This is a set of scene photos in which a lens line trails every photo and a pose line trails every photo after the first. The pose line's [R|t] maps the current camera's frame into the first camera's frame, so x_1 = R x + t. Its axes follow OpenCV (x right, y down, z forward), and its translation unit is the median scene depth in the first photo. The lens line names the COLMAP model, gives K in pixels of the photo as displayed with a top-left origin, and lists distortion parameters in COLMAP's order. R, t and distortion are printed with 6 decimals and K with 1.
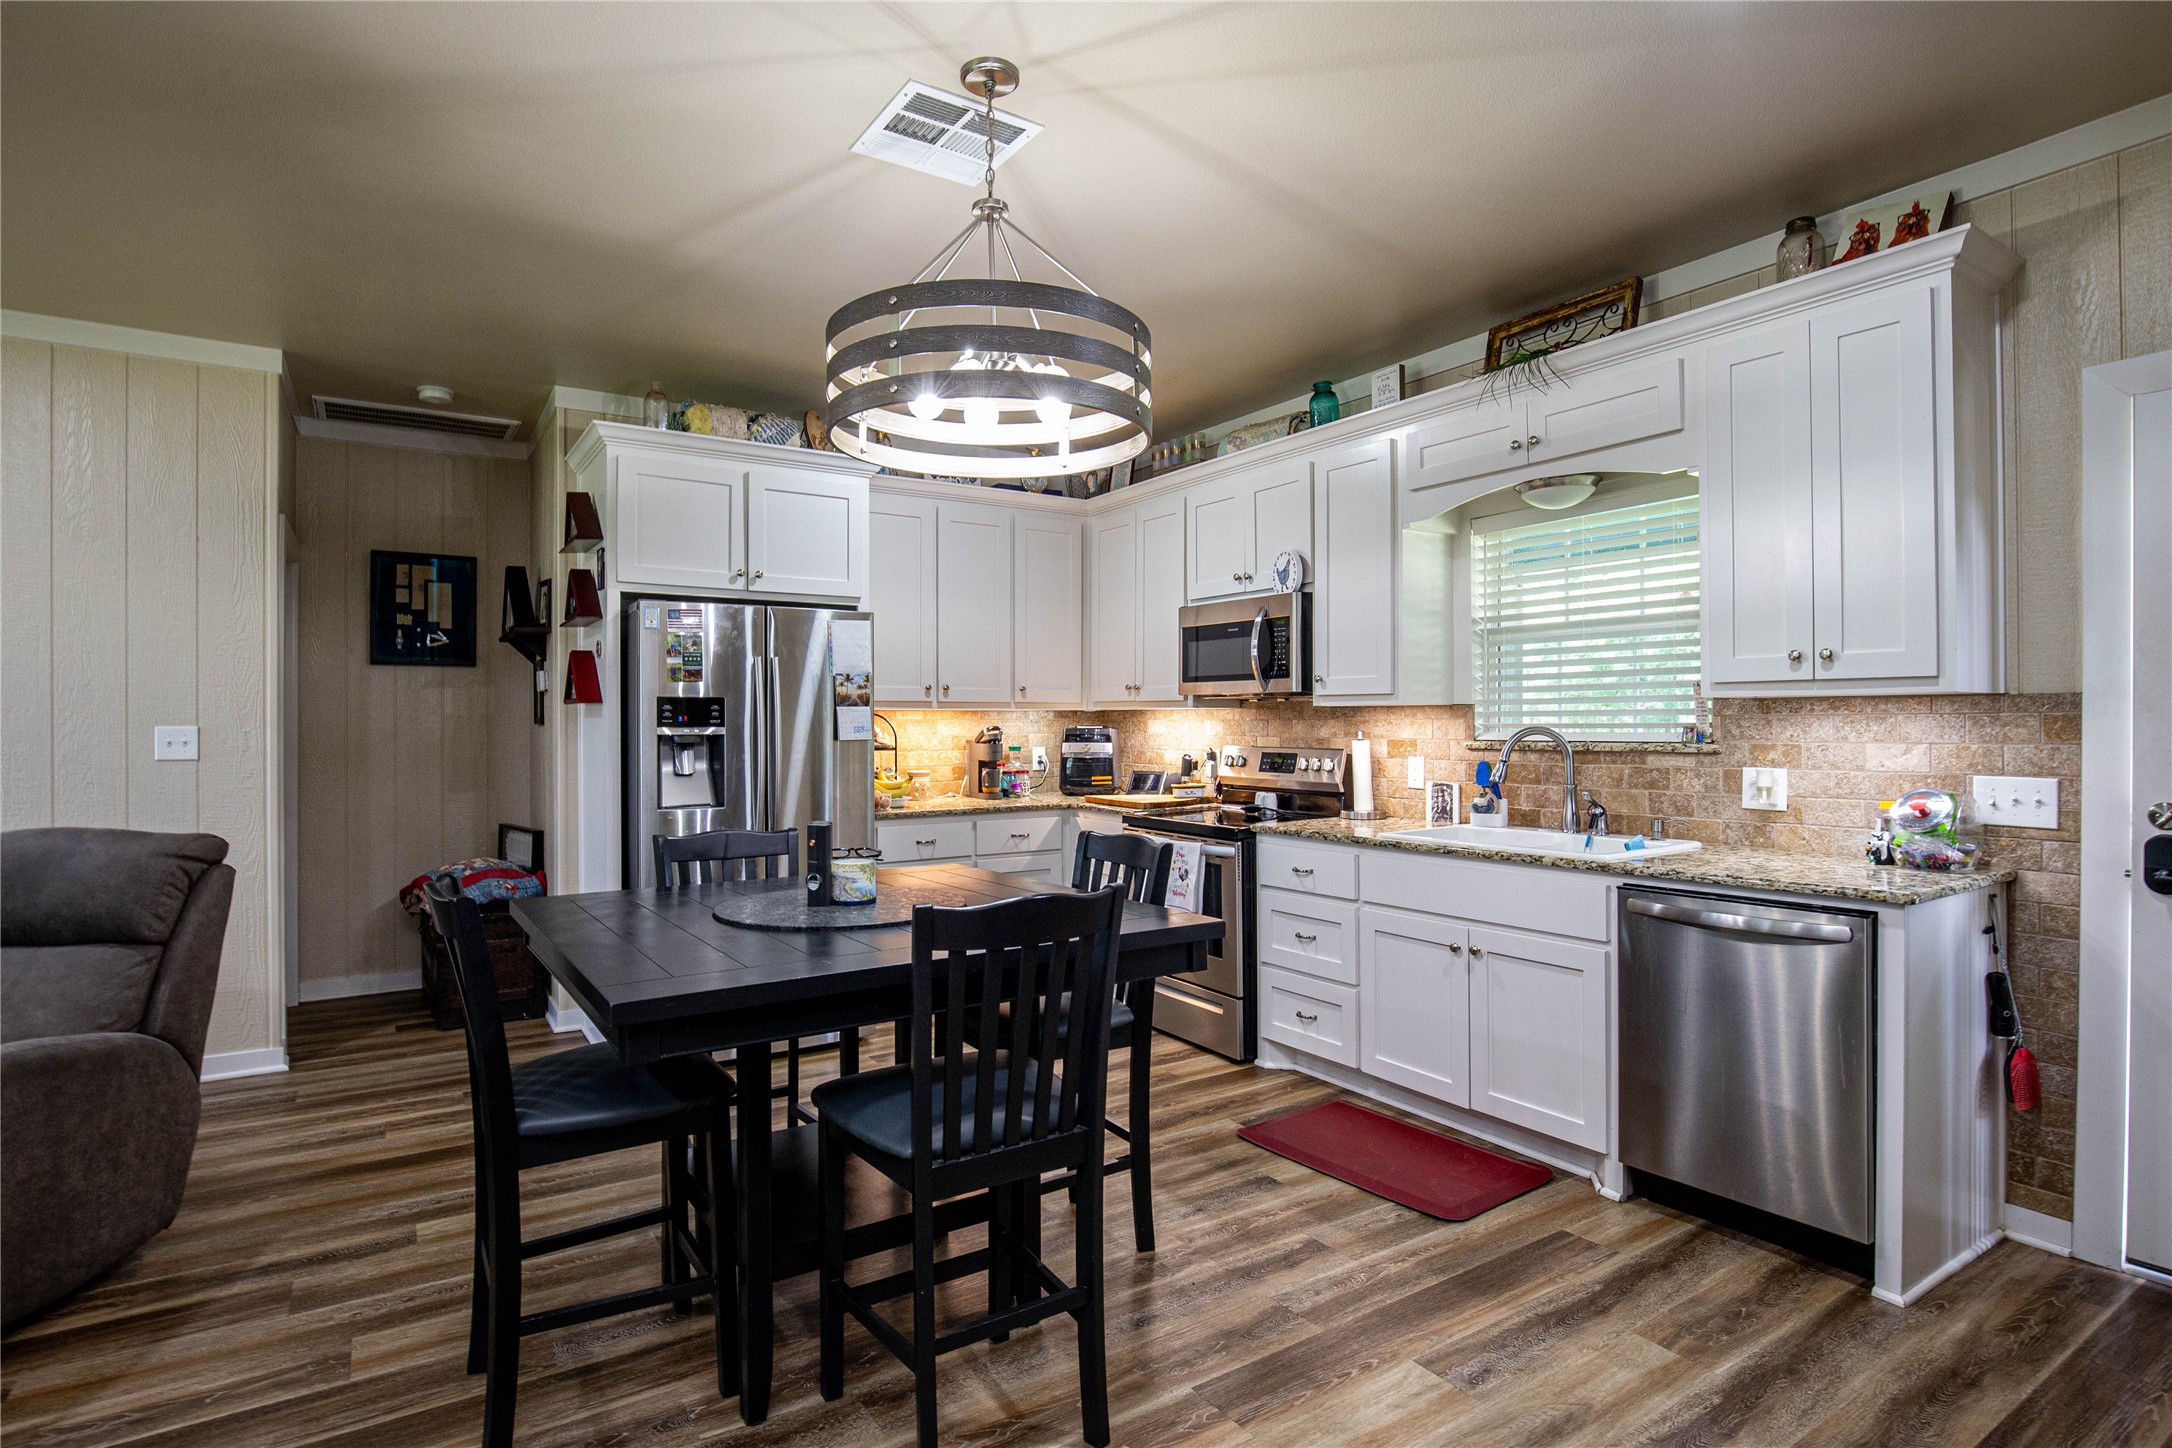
lens RADIAL K [[1085.5, 0, 1071.9], [0, 1085.5, 718.6], [0, 0, 1]] dist [-0.027631, 0.004280]
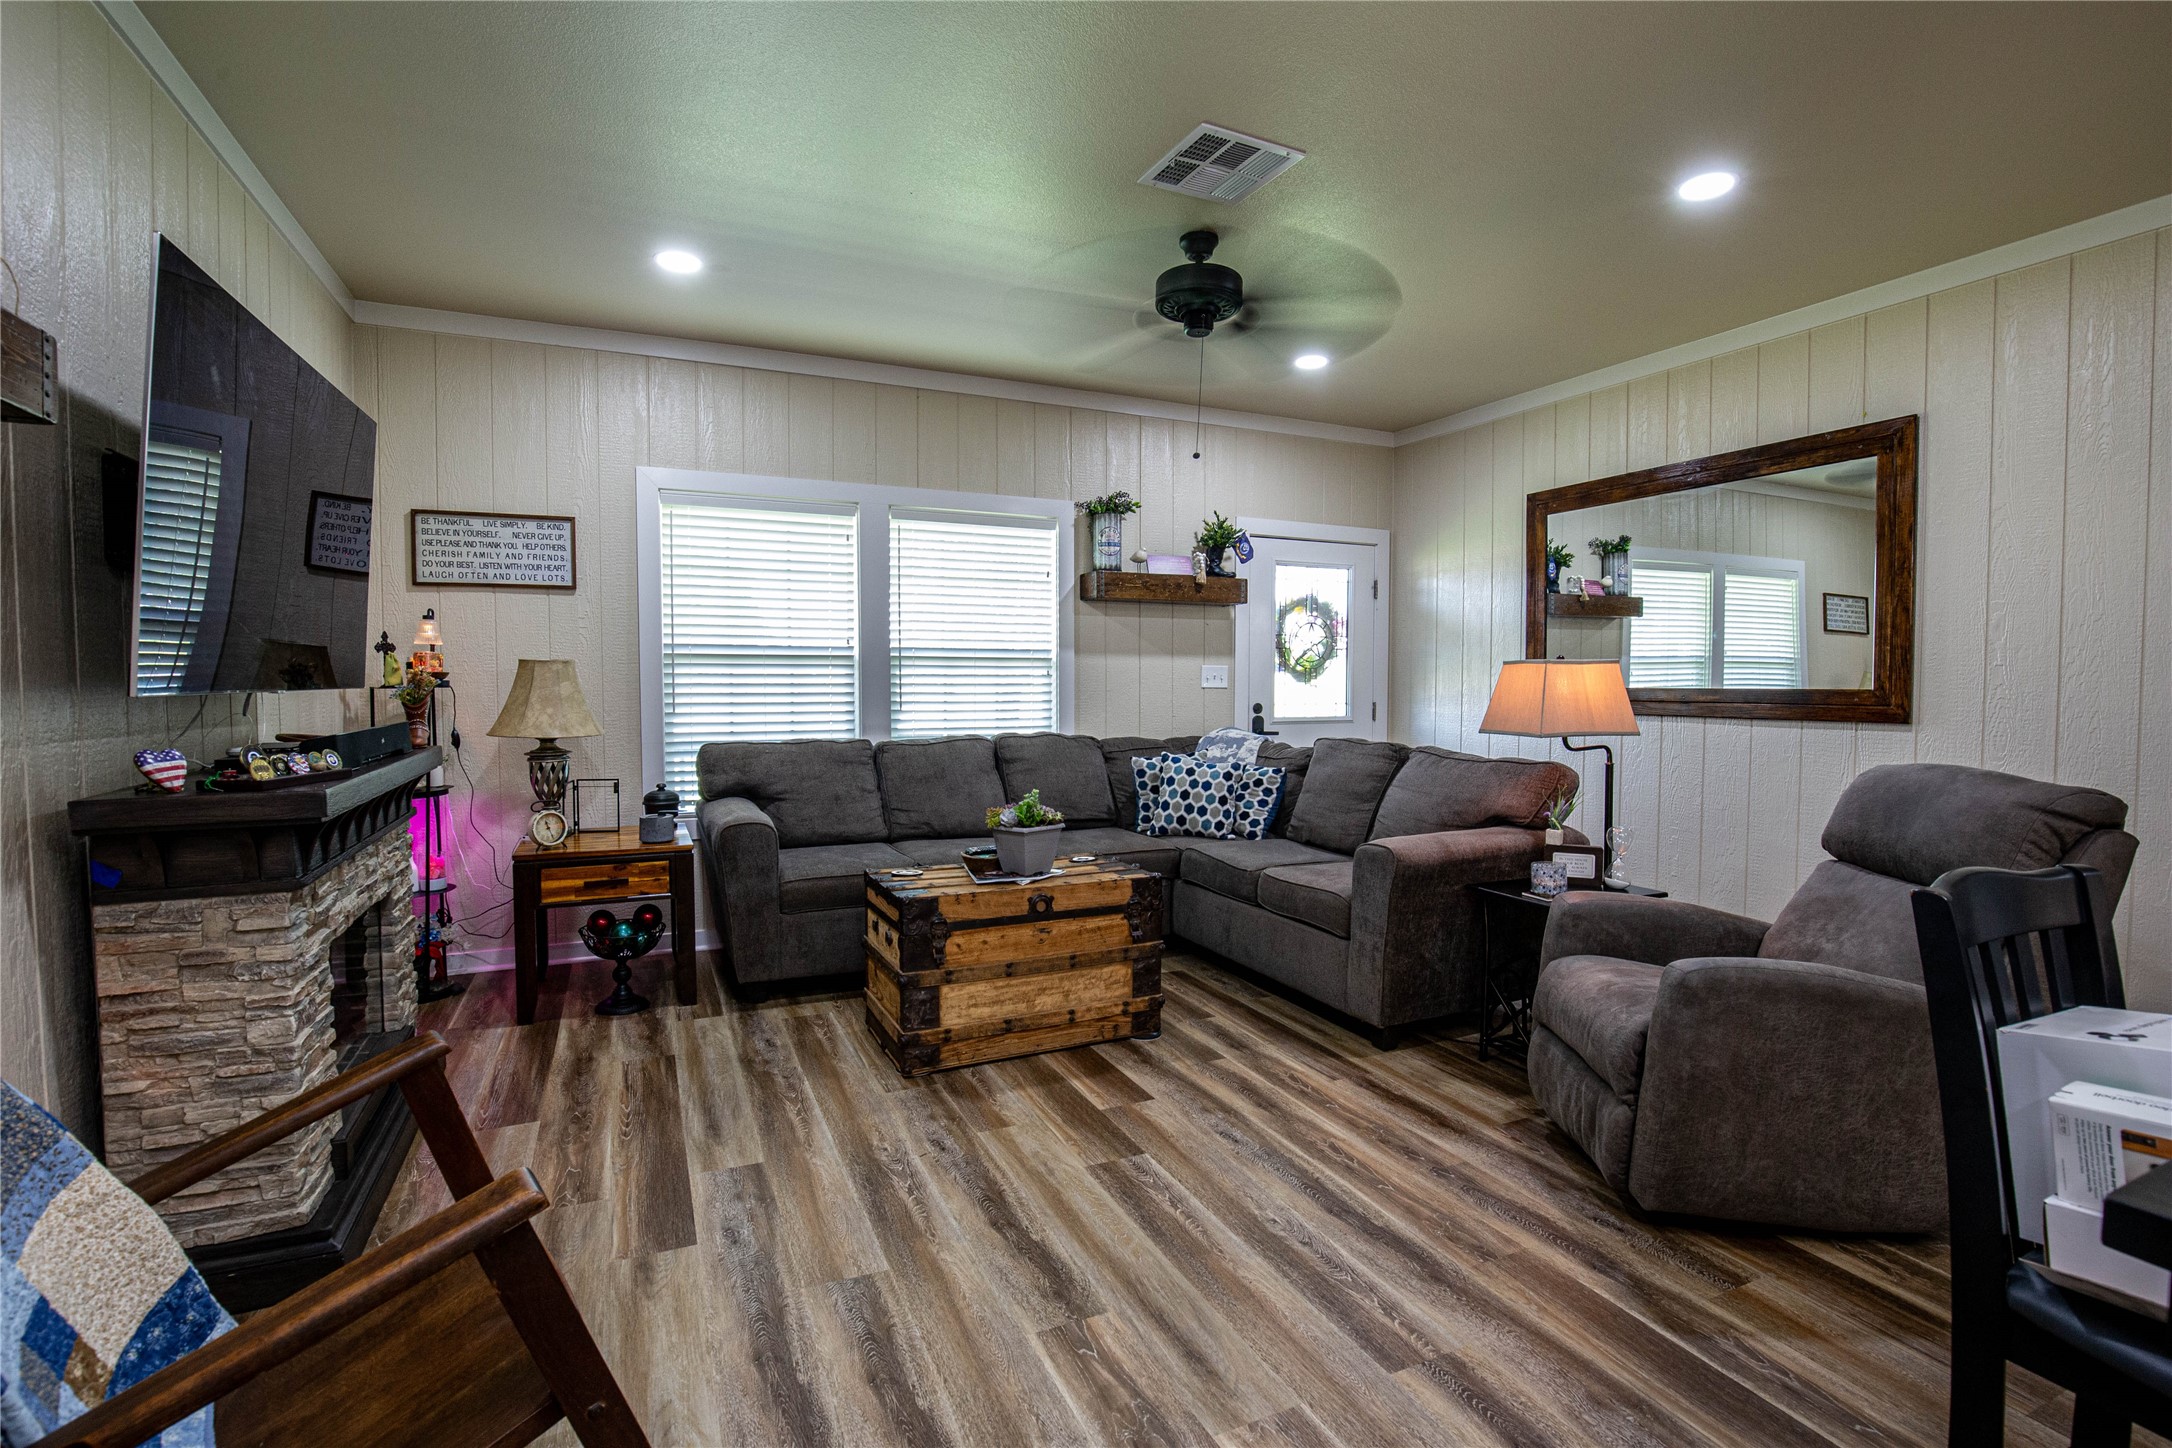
lens RADIAL K [[1001.4, 0, 1087.1], [0, 1001.4, 715.1], [0, 0, 1]] dist [-0.029593, 0.003340]
pose [[-0.141917, 0.038558, -0.989127, 0.022096], [0.000055, 0.999241, 0.038945, 0.019533], [0.989879, 0.005473, -0.141811, 0.295539]]
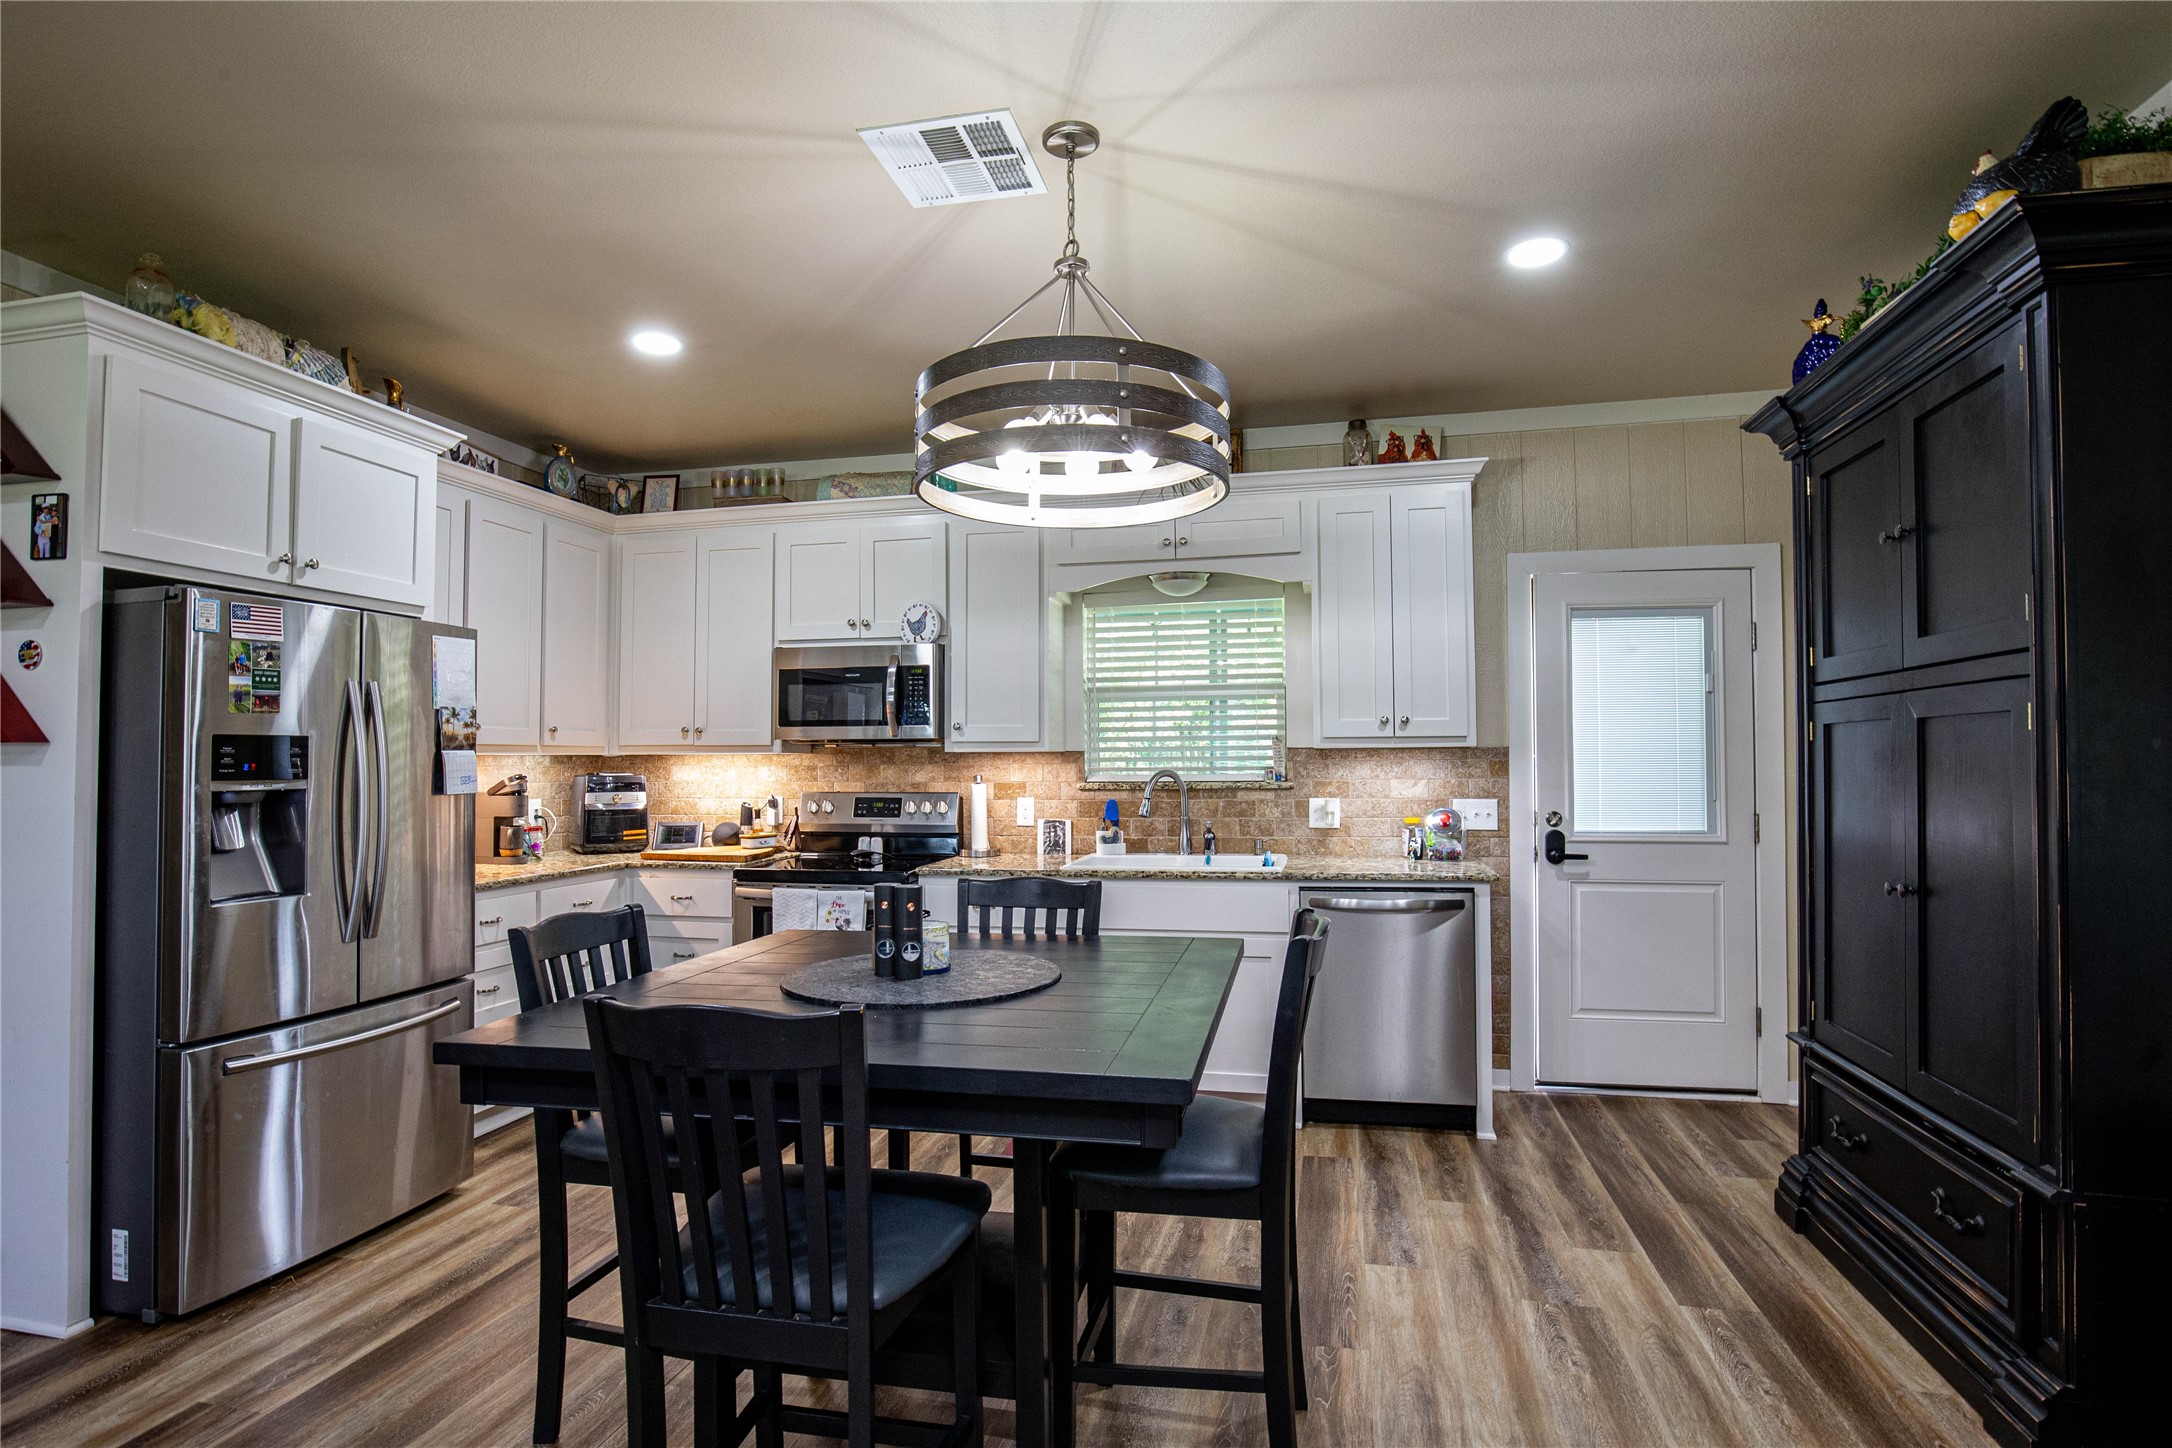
lens RADIAL K [[1085.5, 0, 1081.3], [0, 1085.5, 725.7], [0, 0, 1]] dist [-0.027631, 0.004280]
pose [[0.717152, 0.020969, 0.696602, -0.534459], [0.002550, 0.999462, -0.032712, -0.003172], [-0.696913, 0.025236, 0.716712, 0.188714]]
